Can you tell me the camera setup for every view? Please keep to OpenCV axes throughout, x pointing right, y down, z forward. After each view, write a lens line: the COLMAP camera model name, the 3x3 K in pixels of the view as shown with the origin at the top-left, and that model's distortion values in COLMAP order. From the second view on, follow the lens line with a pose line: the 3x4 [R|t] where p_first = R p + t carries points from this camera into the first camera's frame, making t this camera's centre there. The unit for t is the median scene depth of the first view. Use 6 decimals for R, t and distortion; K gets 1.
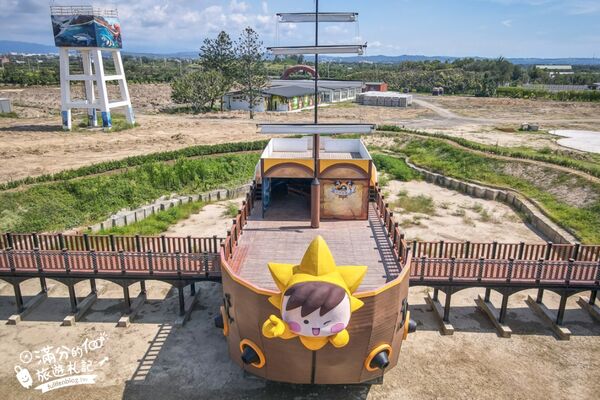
lens RADIAL K [[424.0, 0, 308.7], [0, 424.0, 199.1], [0, 0, 1]] dist [-0.003799, -0.002122]
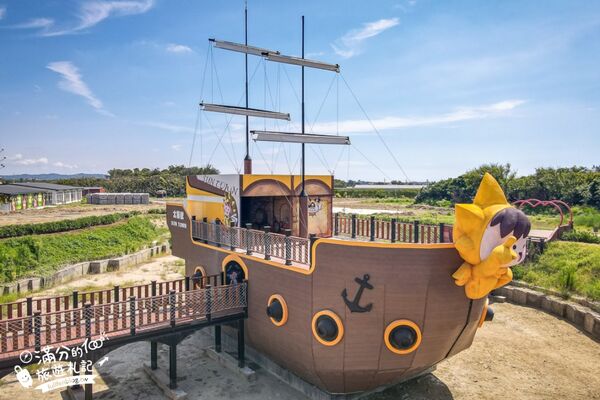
lens RADIAL K [[424.0, 0, 308.7], [0, 424.0, 199.1], [0, 0, 1]] dist [-0.003799, -0.002122]
pose [[0.787528, -0.038989, 0.615044, -0.225782], [0.191119, 0.964245, -0.183591, 0.059341], [-0.585895, 0.262130, 0.766821, 0.102478]]
